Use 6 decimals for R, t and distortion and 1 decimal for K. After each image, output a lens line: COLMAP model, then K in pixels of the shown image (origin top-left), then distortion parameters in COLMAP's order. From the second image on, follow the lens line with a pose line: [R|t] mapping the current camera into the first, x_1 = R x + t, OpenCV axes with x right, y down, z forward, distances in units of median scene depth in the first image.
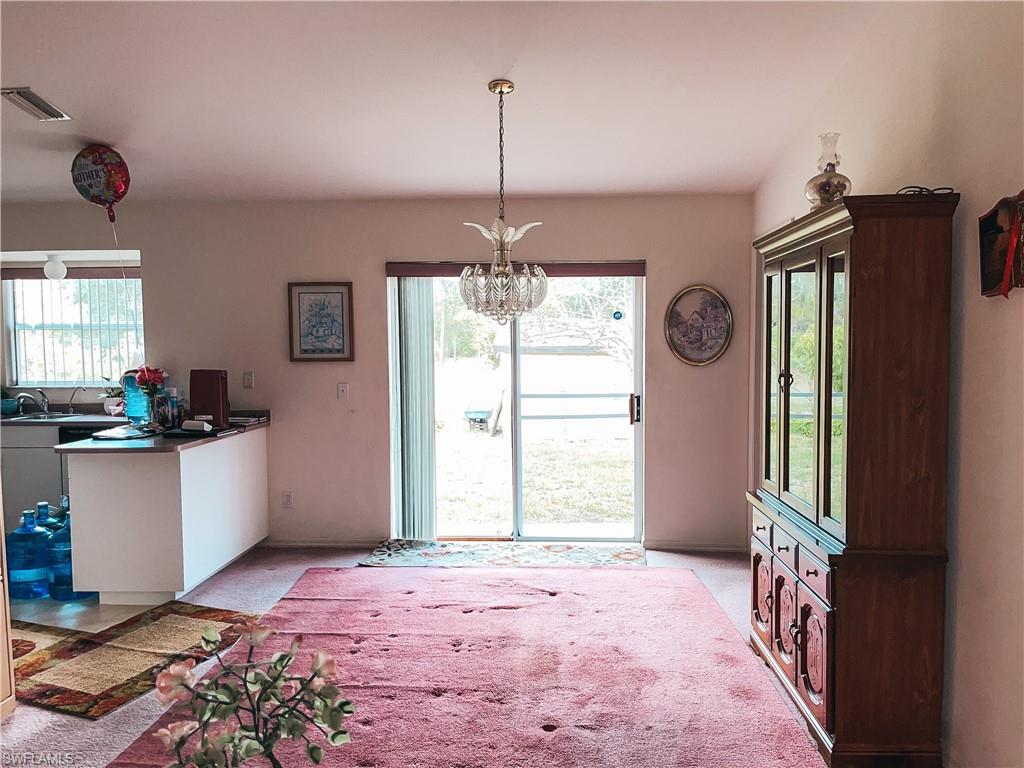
lens RADIAL K [[770.4, 0, 514.0], [0, 770.4, 386.7], [0, 0, 1]] dist [0.072547, -0.097387]
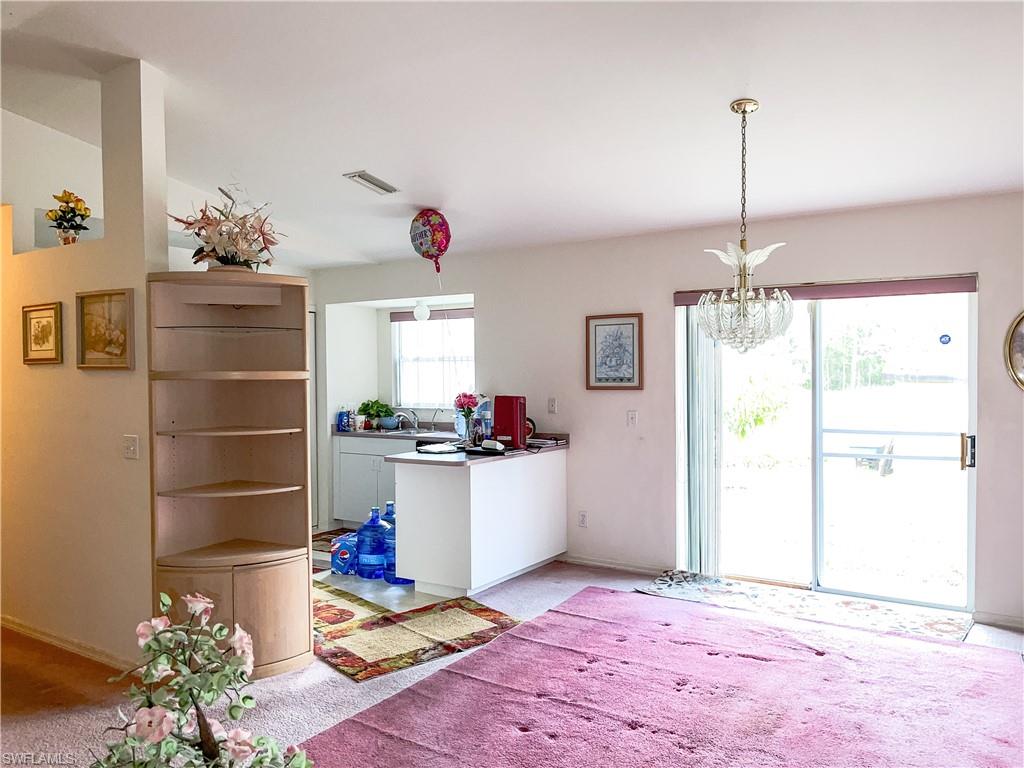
lens RADIAL K [[770.4, 0, 514.0], [0, 770.4, 386.7], [0, 0, 1]] dist [0.072547, -0.097387]
pose [[0.868223, 0.009707, -0.496079, 0.177312], [-0.027257, 0.999232, -0.028152, -0.004331], [0.495425, 0.037963, 0.867821, 0.031539]]
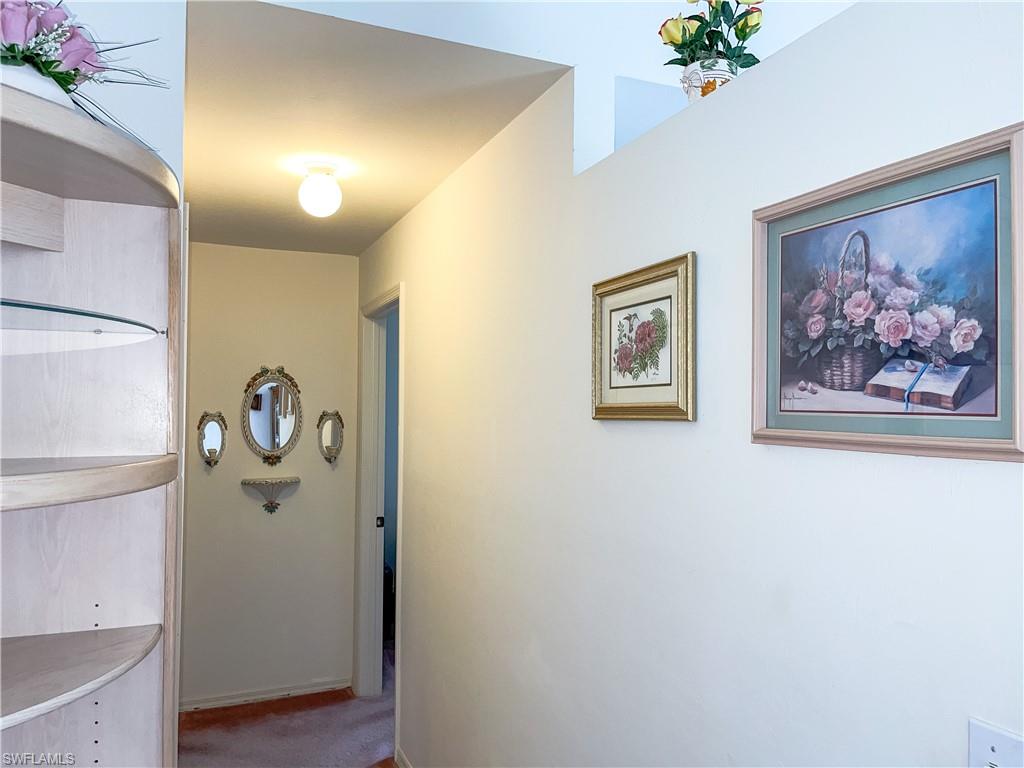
lens RADIAL K [[770.4, 0, 514.0], [0, 770.4, 386.7], [0, 0, 1]] dist [0.072547, -0.097387]
pose [[0.444708, -0.020846, -0.895433, -0.454730], [-0.060783, 0.996722, -0.053391, -0.034461], [0.893611, 0.078170, 0.441983, 0.336392]]
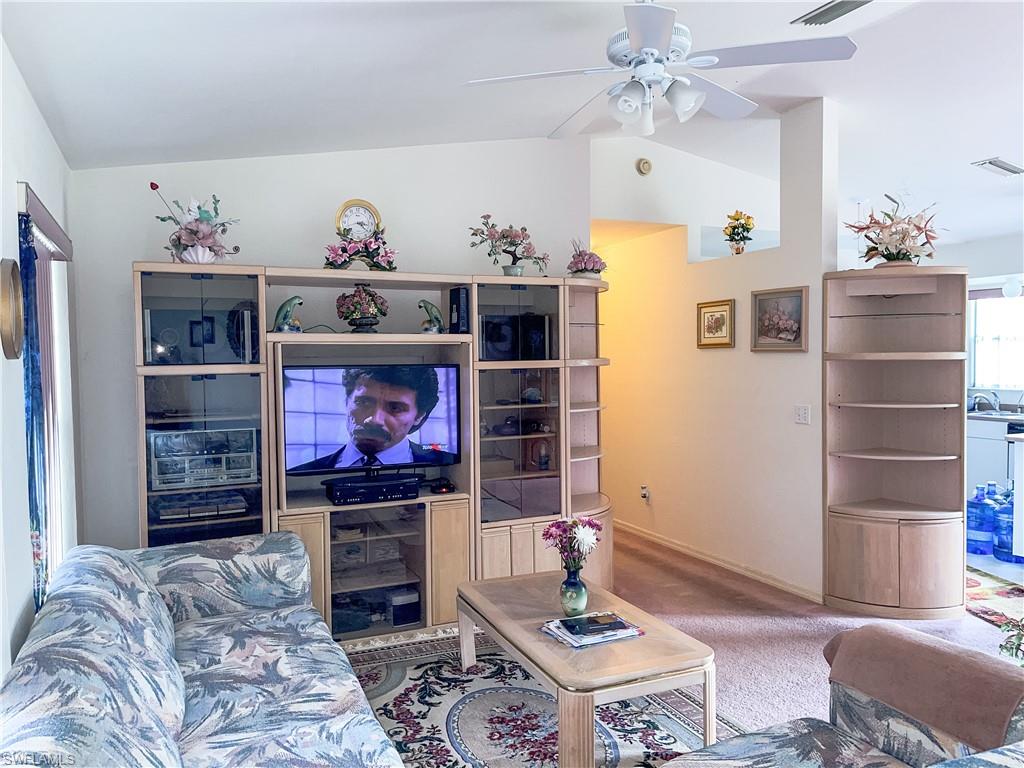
lens RADIAL K [[770.4, 0, 514.0], [0, 770.4, 386.7], [0, 0, 1]] dist [0.072547, -0.097387]
pose [[0.460369, 0.035972, -0.886998, 0.144342], [-0.043097, 0.998906, 0.018142, 0.008657], [0.886681, 0.029875, 0.461416, -0.254489]]
